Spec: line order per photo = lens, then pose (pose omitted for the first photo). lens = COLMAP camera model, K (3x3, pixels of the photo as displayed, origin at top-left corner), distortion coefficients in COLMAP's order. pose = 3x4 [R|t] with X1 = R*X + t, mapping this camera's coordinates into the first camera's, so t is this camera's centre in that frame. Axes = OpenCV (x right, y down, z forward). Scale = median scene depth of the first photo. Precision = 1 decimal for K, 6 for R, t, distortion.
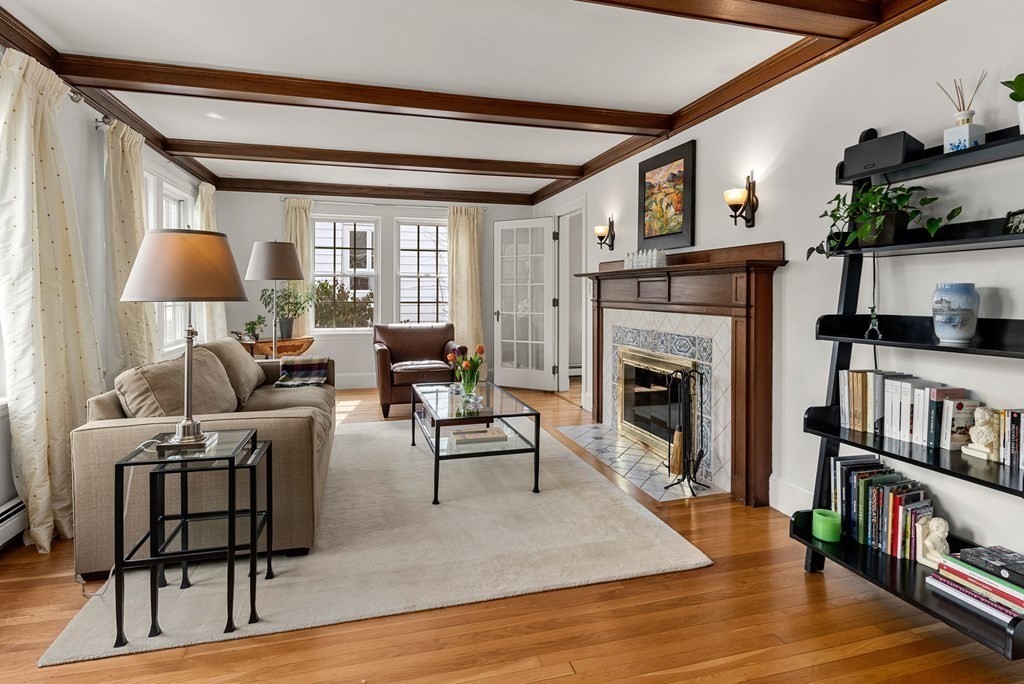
lens RADIAL K [[547.6, 0, 509.3], [0, 547.6, 297.9], [0, 0, 1]] dist [-0.006686, -0.000174]
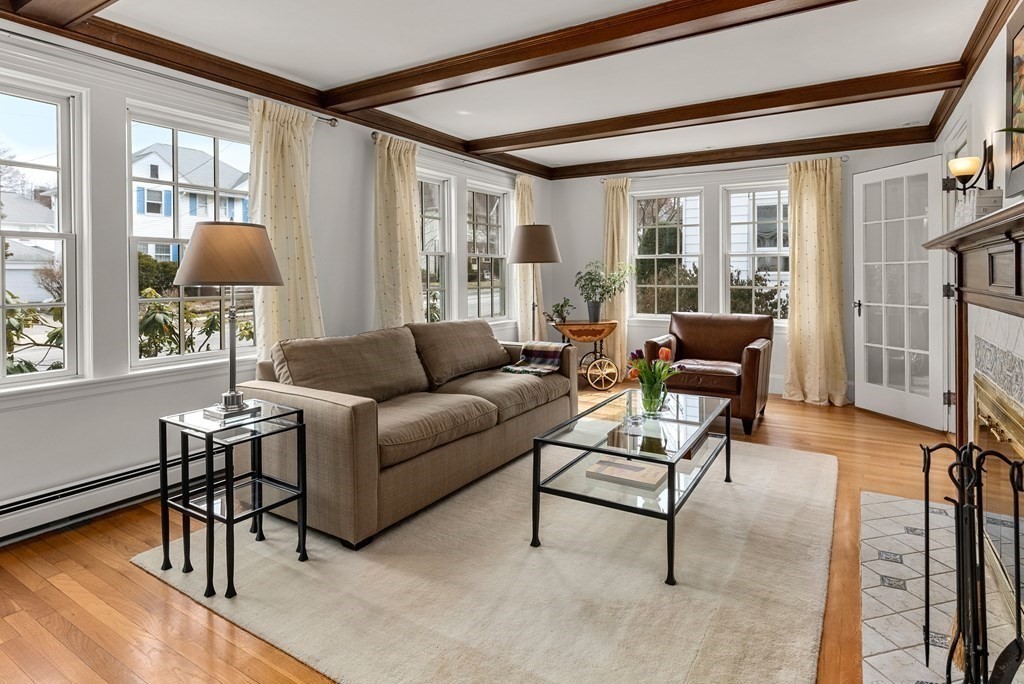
lens RADIAL K [[547.6, 0, 517.9], [0, 547.6, 277.8], [0, 0, 1]] dist [-0.006686, -0.000174]
pose [[0.680083, 0.002716, -0.733130, 0.273104], [-0.005112, 0.999986, -0.001037, -0.004762], [0.733118, 0.004454, 0.680087, 0.287727]]
